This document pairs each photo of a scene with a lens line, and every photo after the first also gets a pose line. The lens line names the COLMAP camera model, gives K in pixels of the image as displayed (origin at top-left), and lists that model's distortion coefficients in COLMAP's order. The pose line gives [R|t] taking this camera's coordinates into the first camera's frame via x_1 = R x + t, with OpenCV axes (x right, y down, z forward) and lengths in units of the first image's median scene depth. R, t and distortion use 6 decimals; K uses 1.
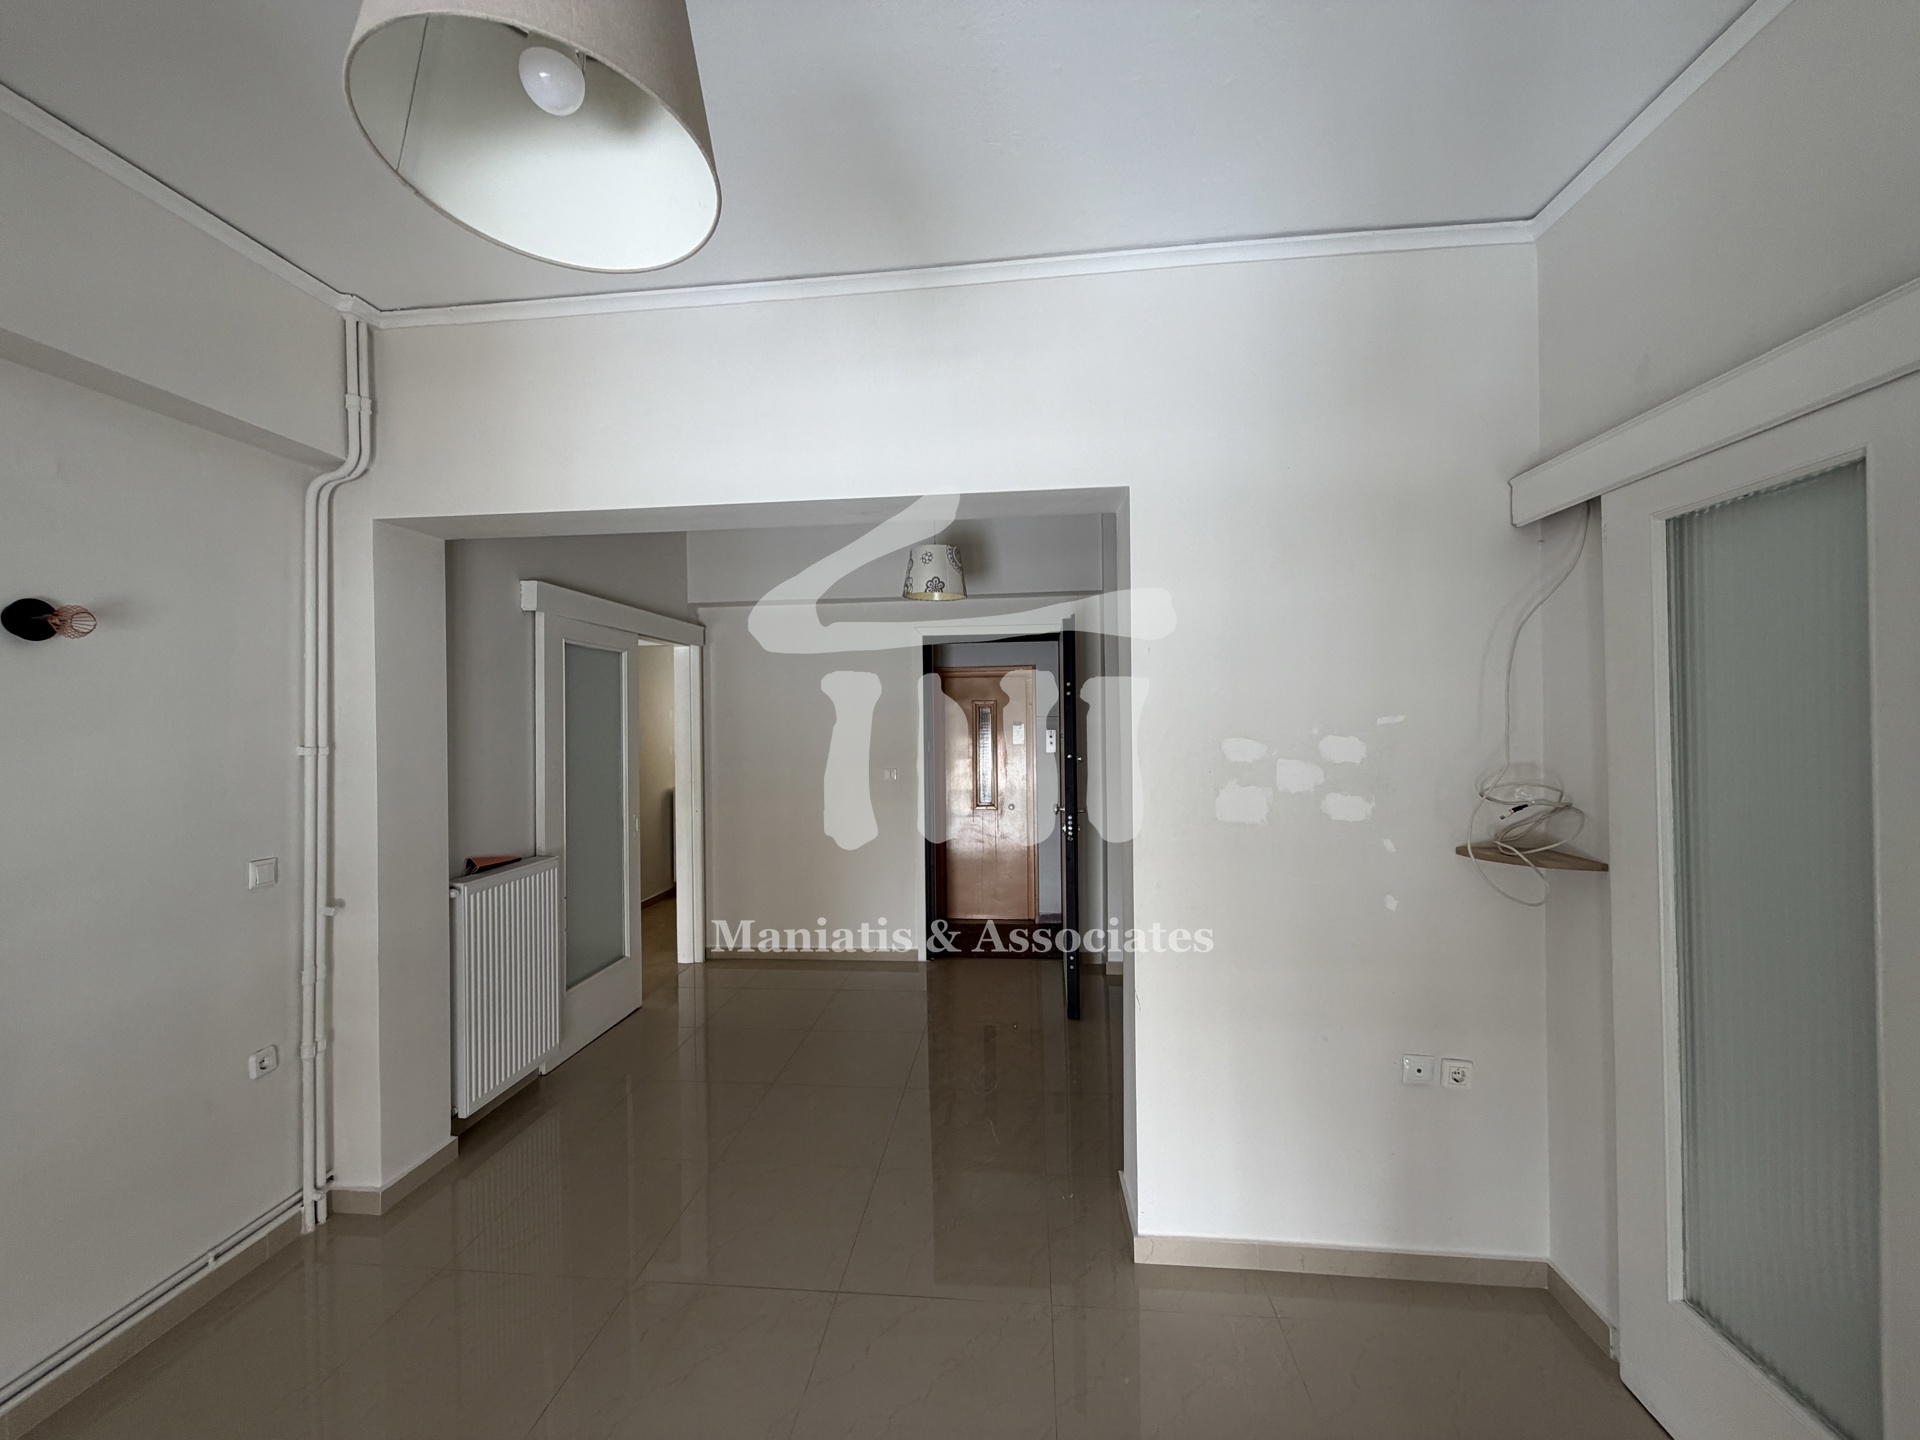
lens RADIAL K [[765.8, 0, 952.1], [0, 765.8, 720.0], [0, 0, 1]] dist [-0.000286, 0.000283]
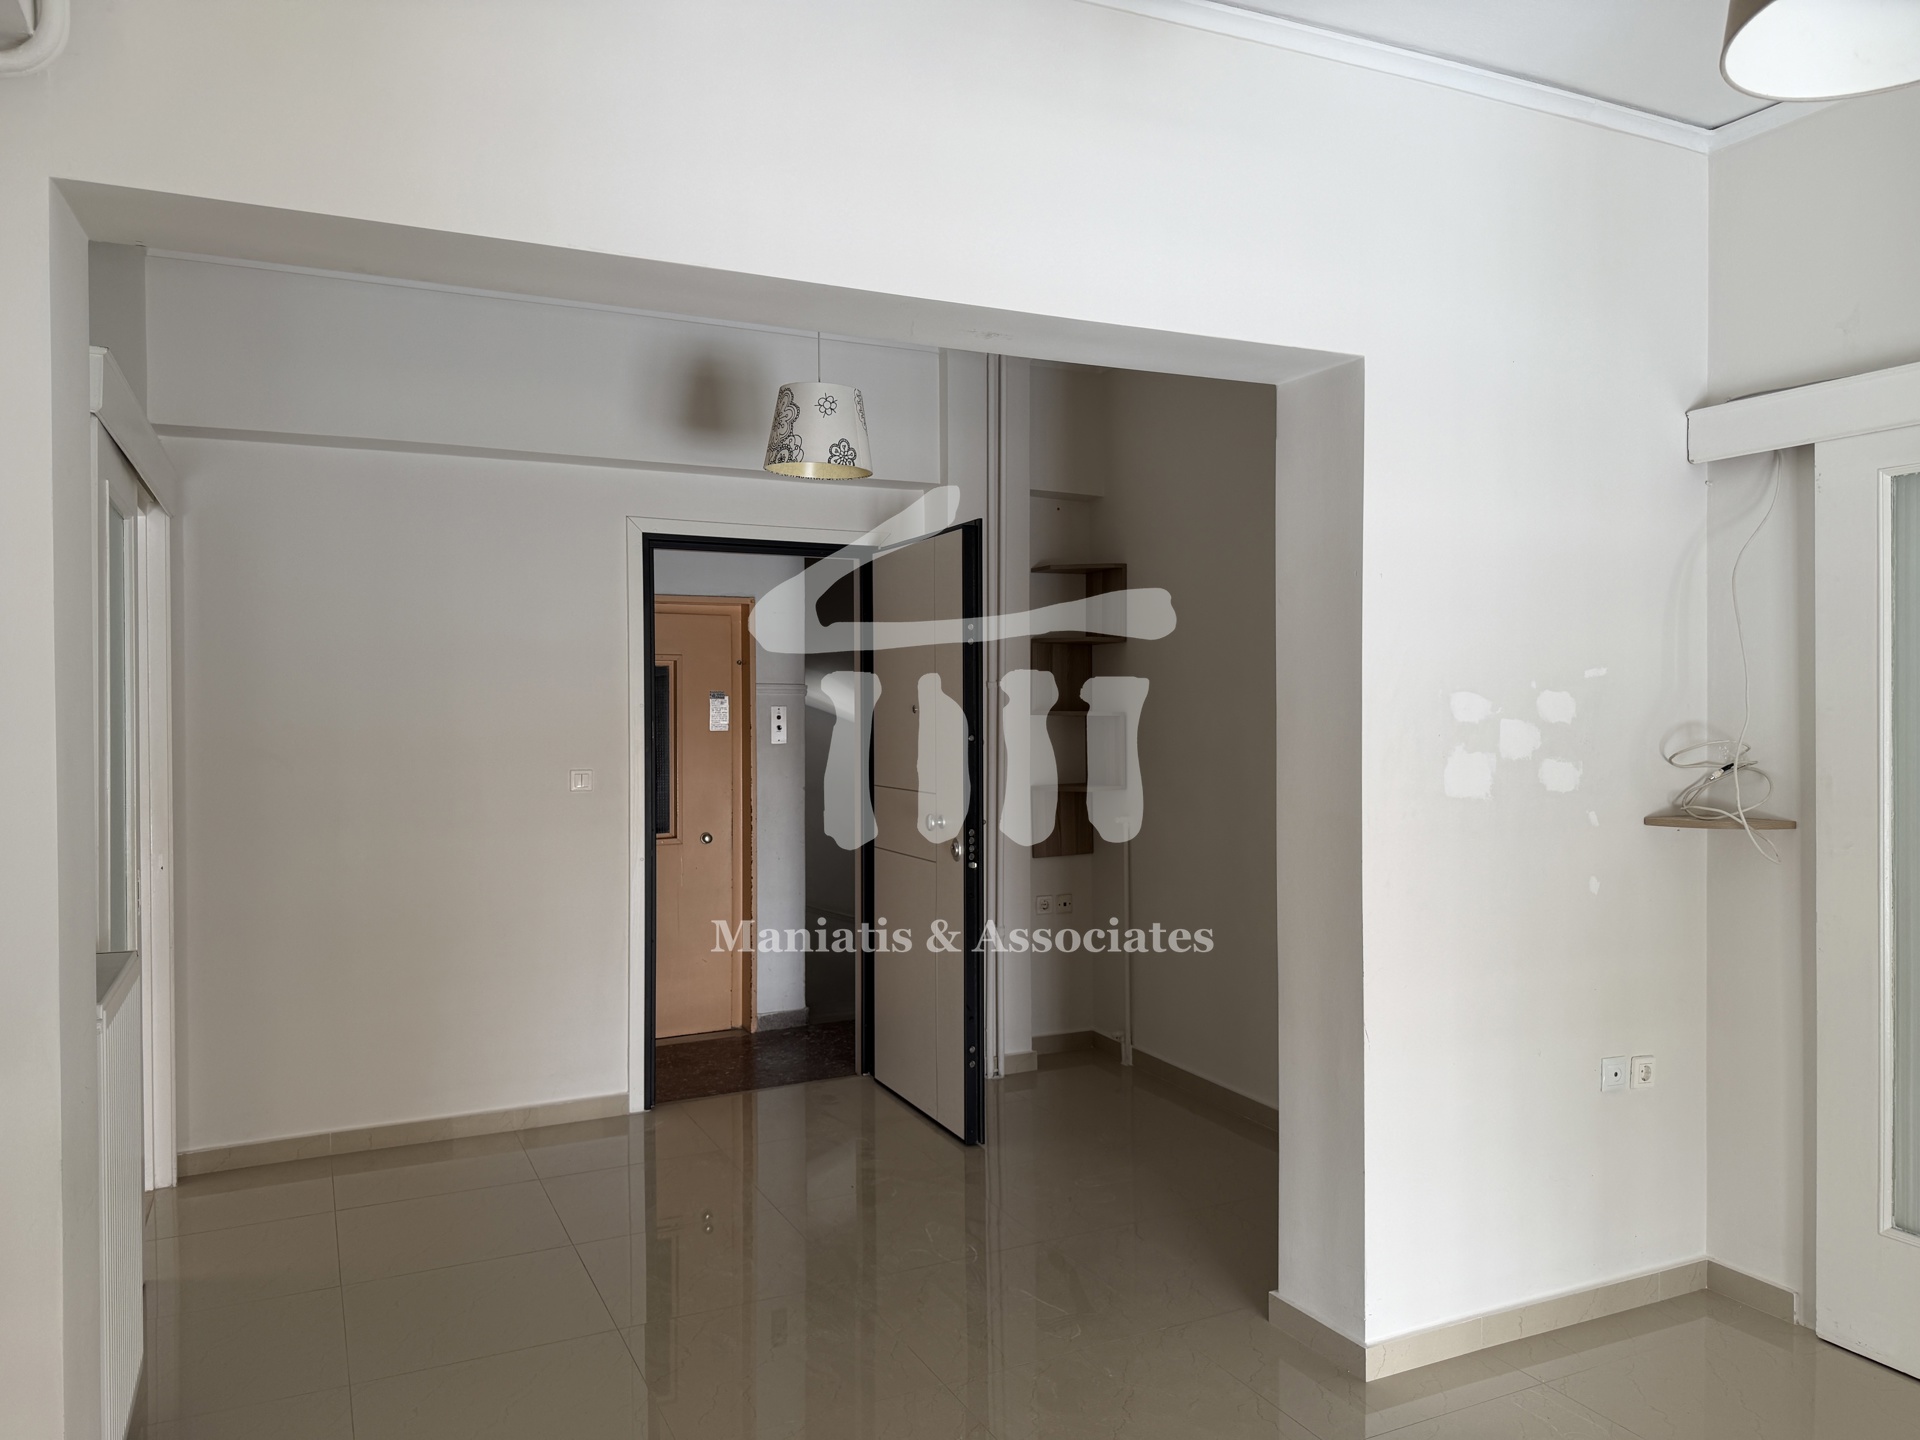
lens RADIAL K [[1349.1, 0, 961.6], [0, 1349.1, 722.3], [0, 0, 1]] dist [0.058526, -0.072659]
pose [[0.852224, 0.002014, 0.523174, -0.703327], [-0.006129, 0.999962, 0.006134, 0.042480], [-0.523142, -0.008434, 0.852204, 0.055904]]
